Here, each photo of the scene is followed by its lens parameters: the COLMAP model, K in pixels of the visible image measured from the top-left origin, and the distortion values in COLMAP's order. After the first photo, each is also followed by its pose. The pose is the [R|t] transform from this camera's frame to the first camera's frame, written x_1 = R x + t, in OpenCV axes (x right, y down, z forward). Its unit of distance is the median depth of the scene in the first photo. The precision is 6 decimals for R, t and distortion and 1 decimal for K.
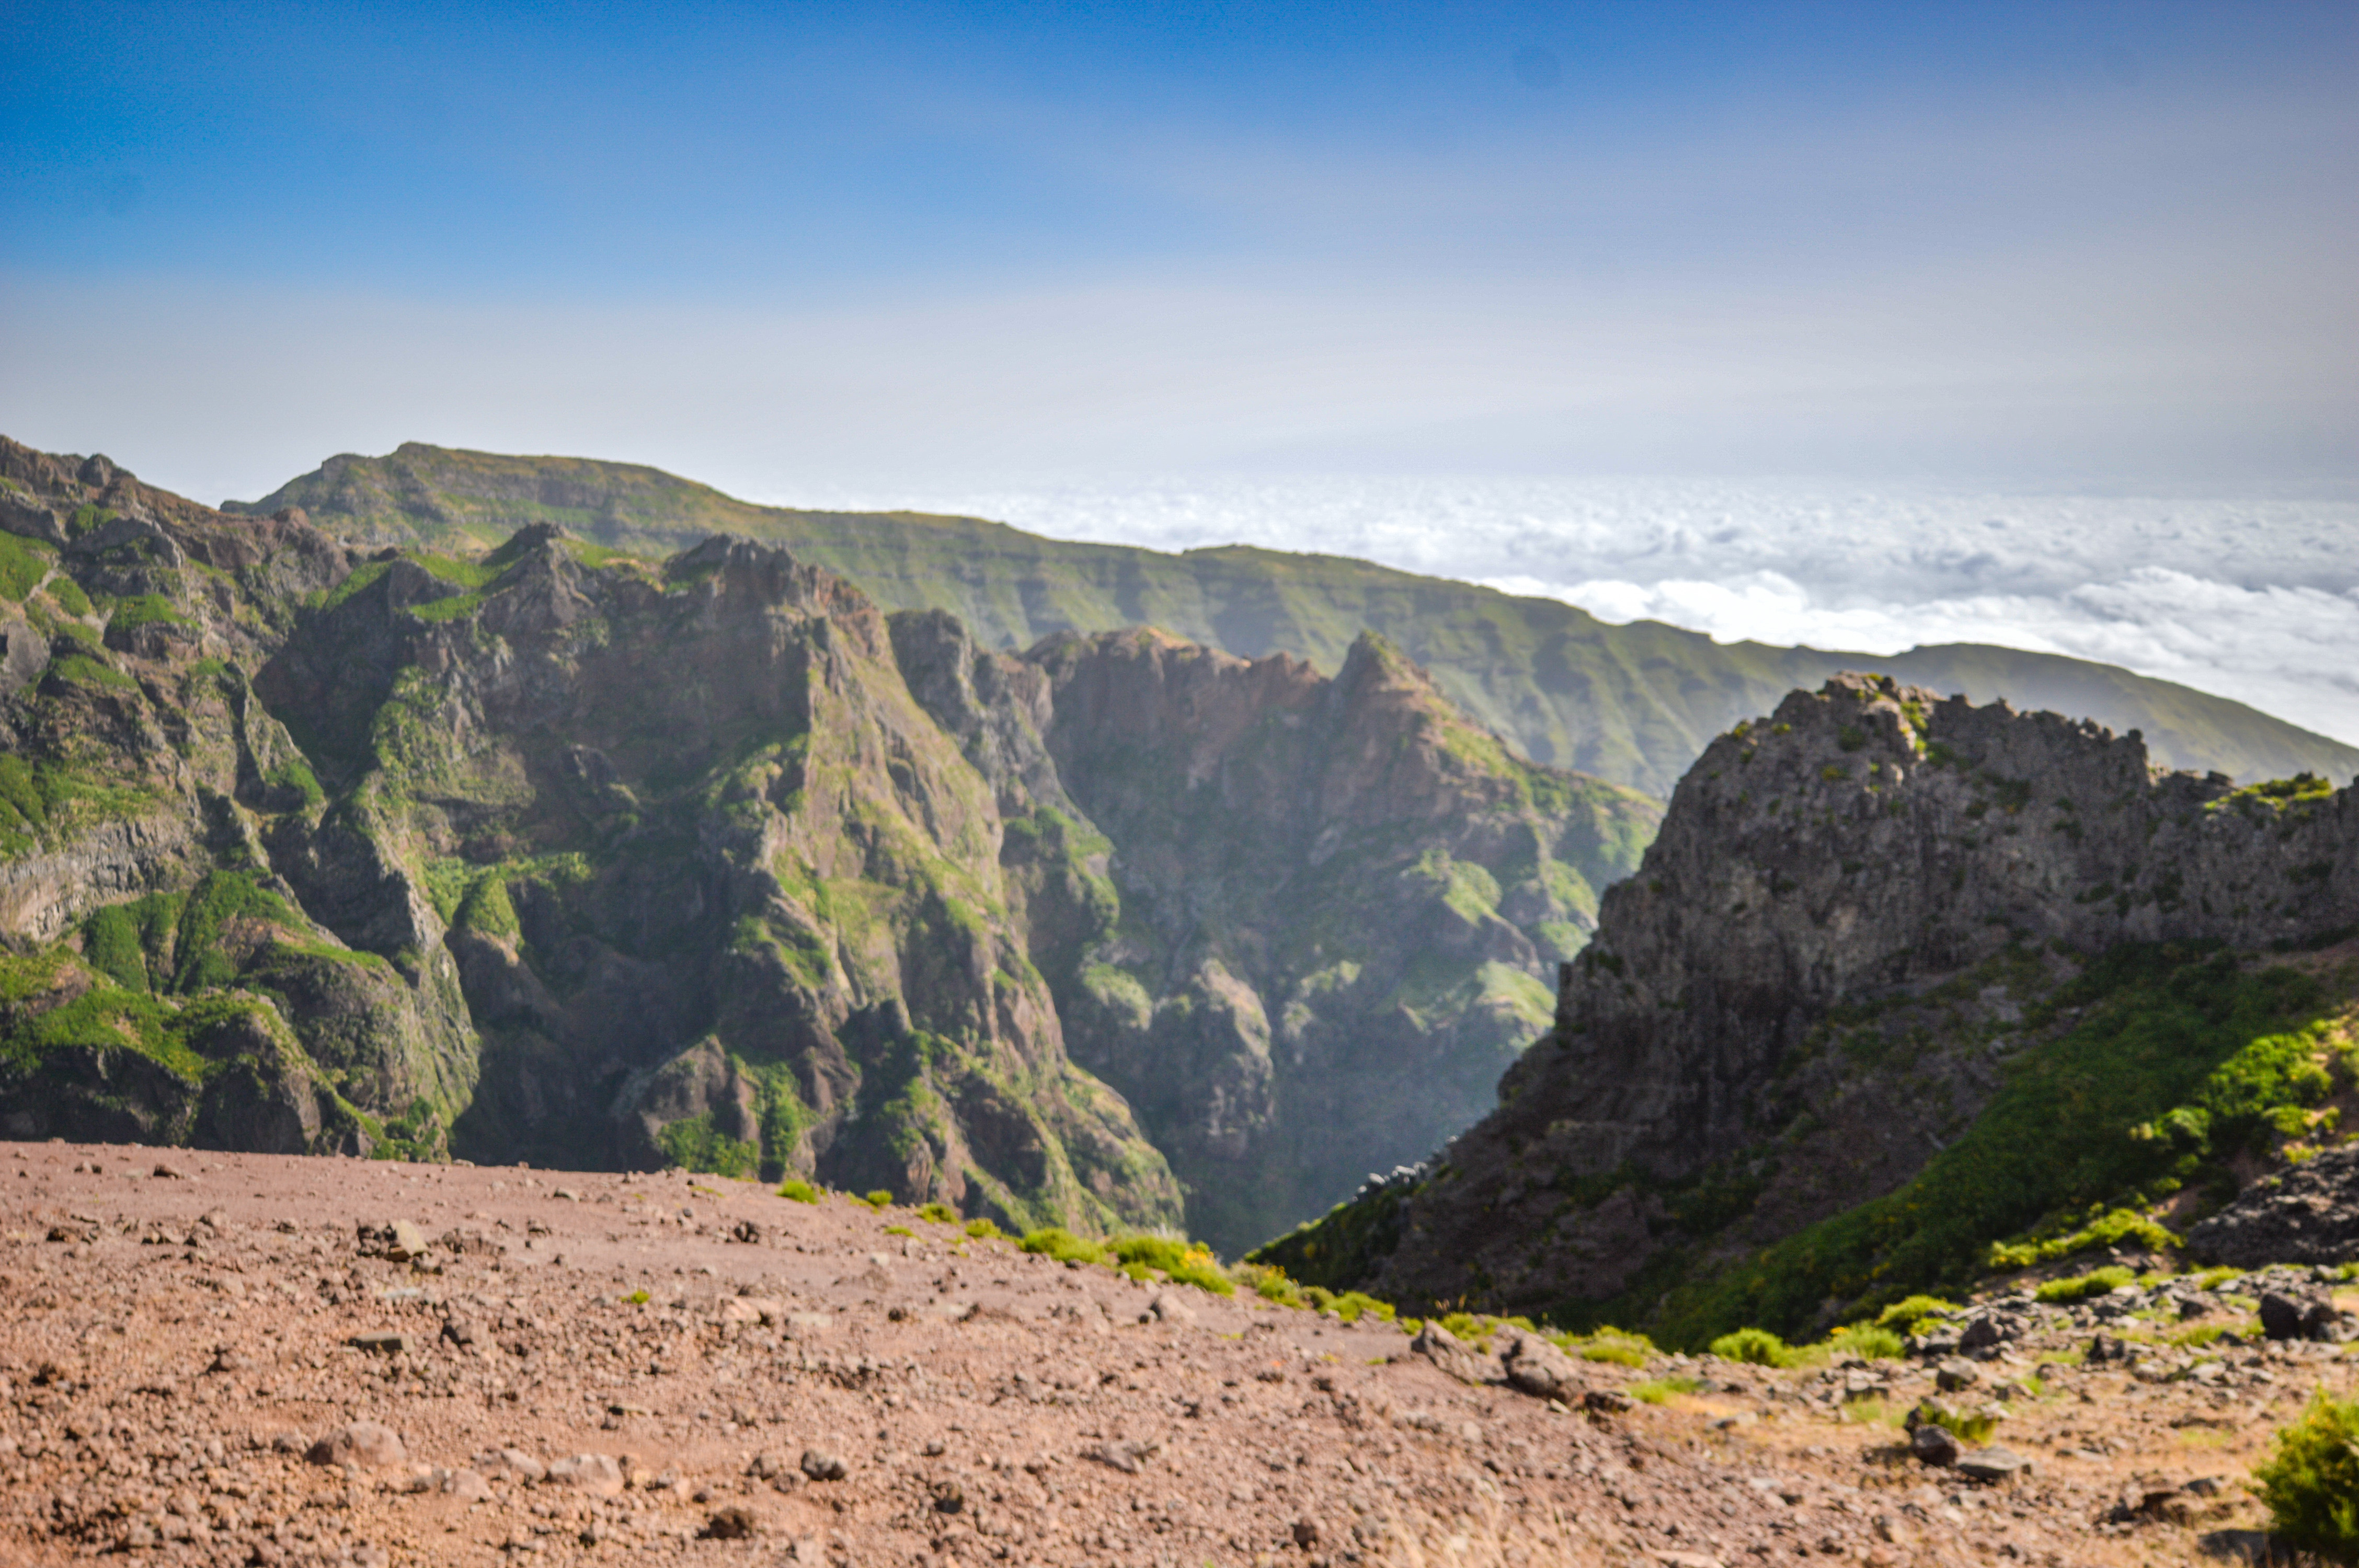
lens RADIAL K [[1942.9, 0, 1185.2], [0, 1942.9, 788.9], [0, 0, 1]] dist [0.020659, 0.017524]
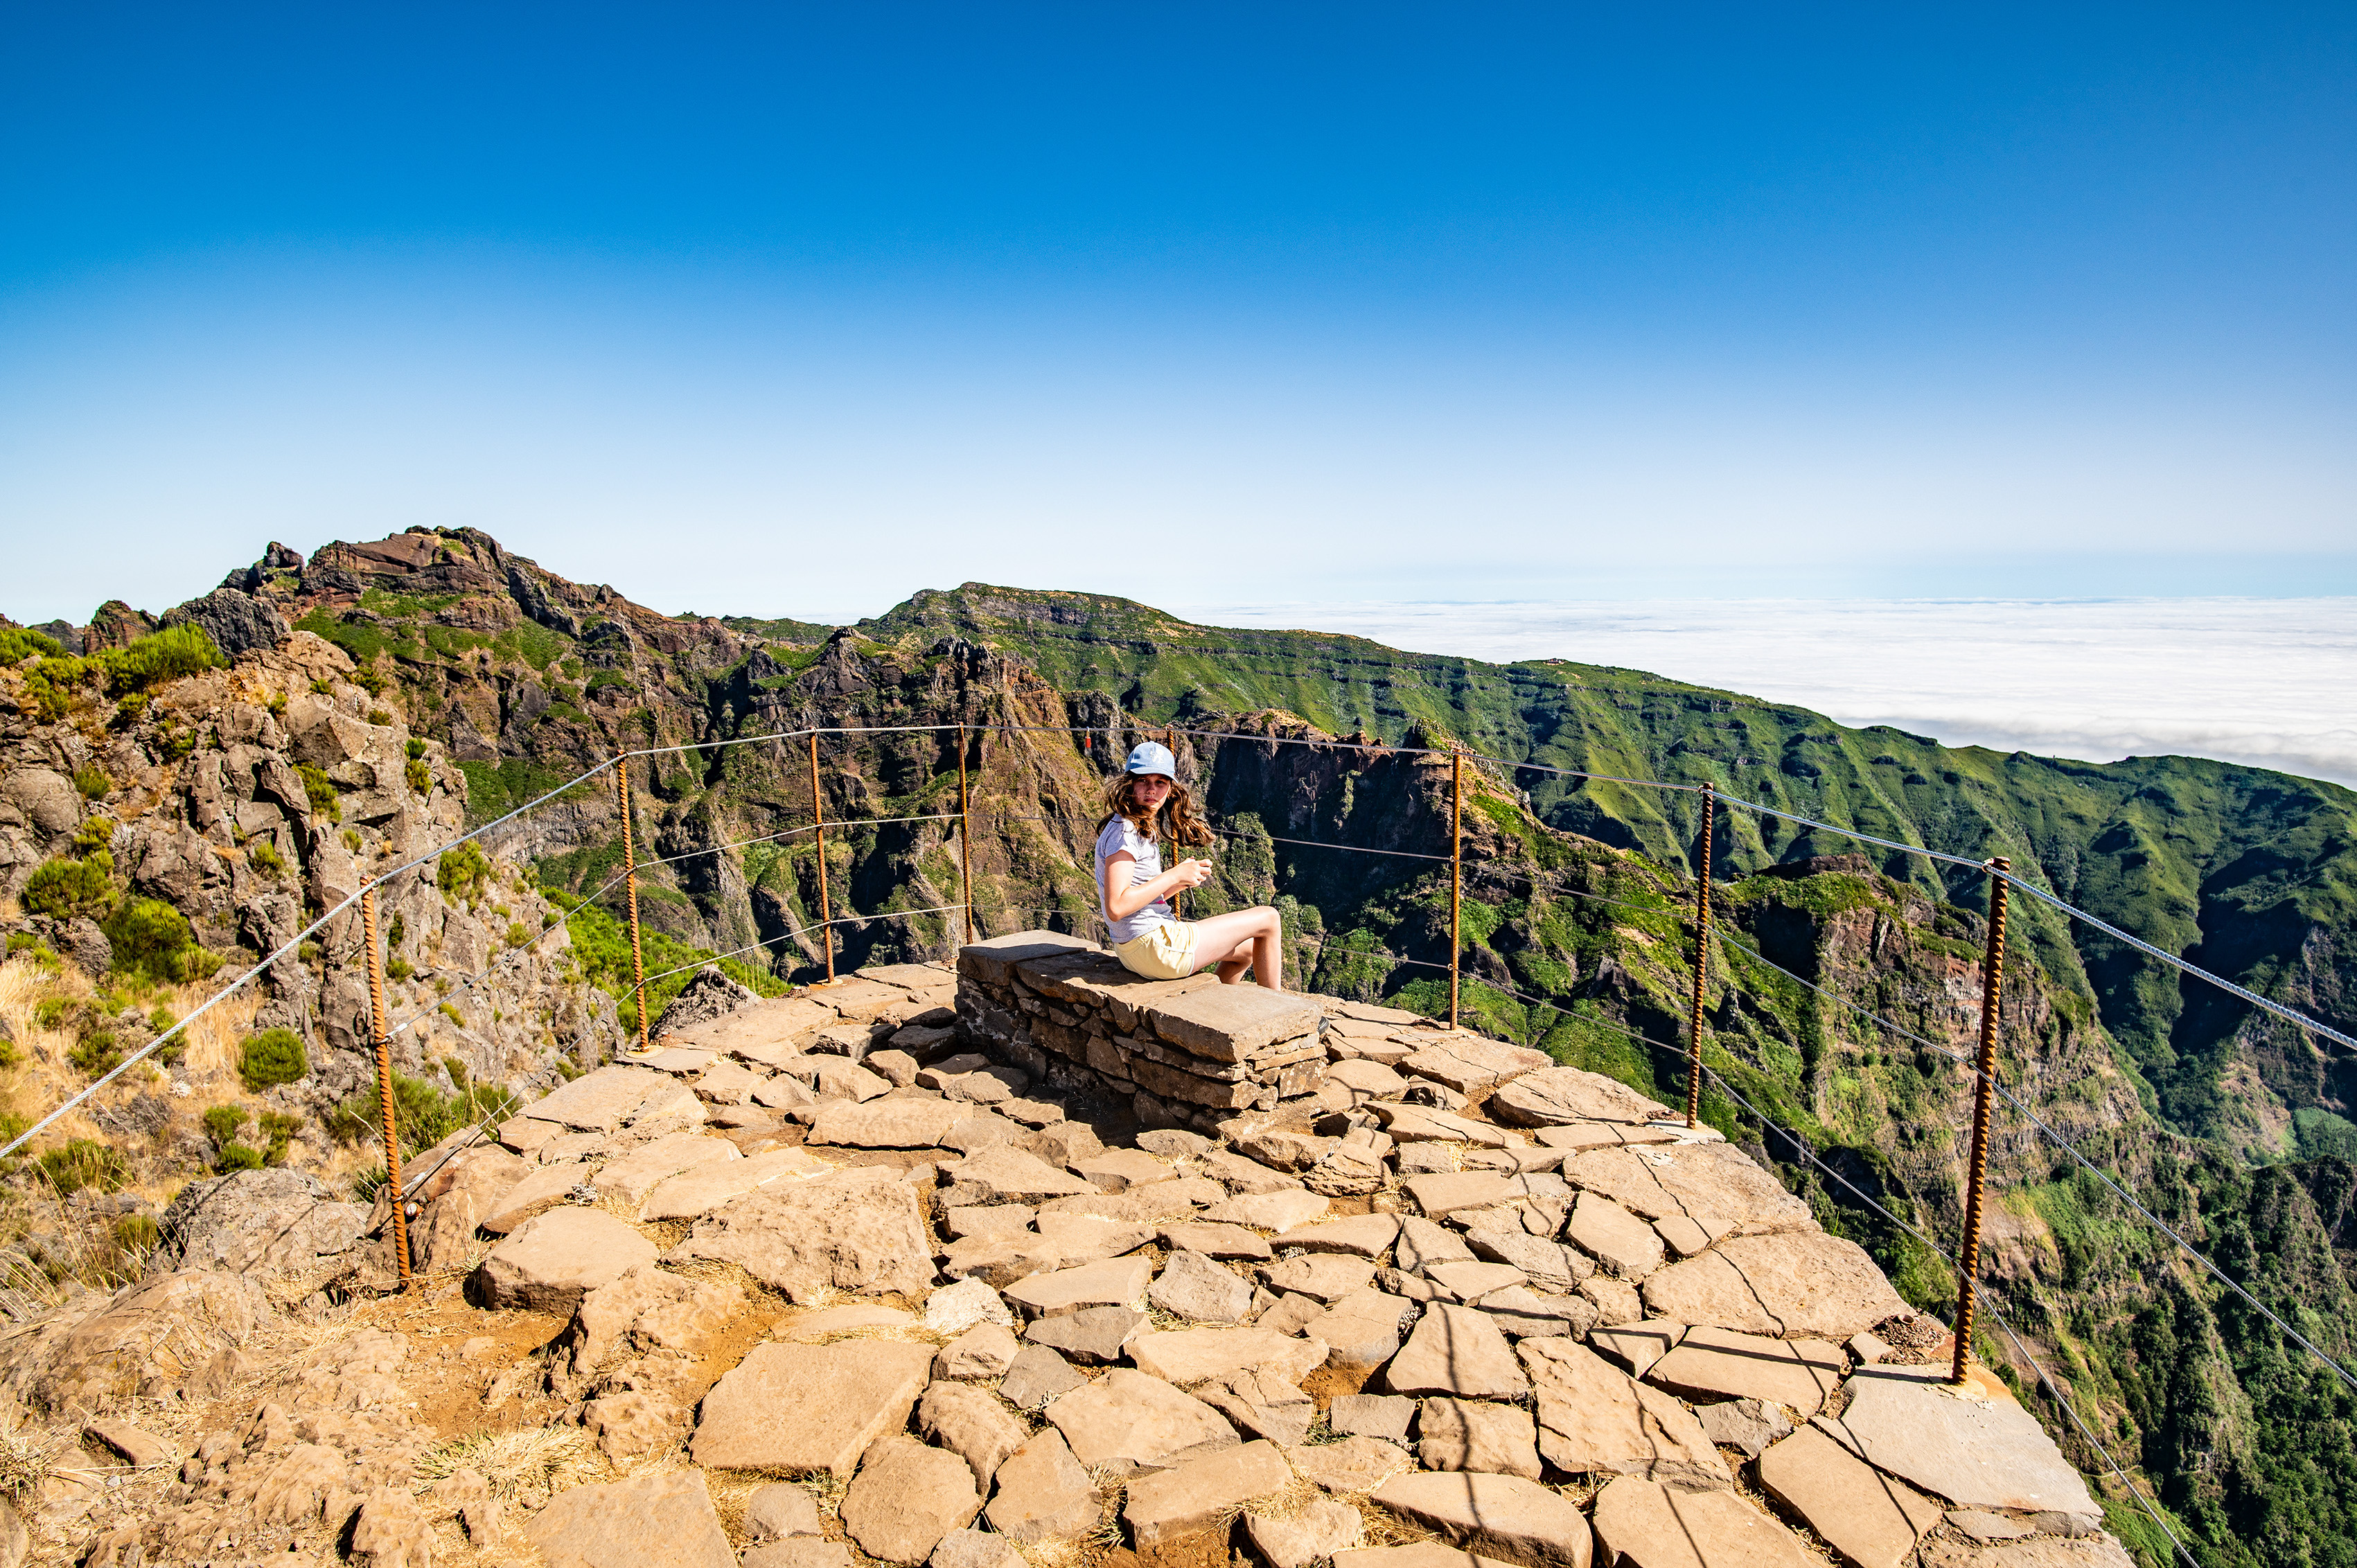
lens RADIAL K [[1345.2, 0, 1178.5], [0, 1345.2, 784.0], [0, 0, 1]] dist [-0.042897, 0.016973]
pose [[0.934427, 0.053427, -0.352123, 0.294117], [-0.064556, 0.997715, -0.019931, -0.009025], [0.350254, 0.041356, 0.935741, 0.107565]]
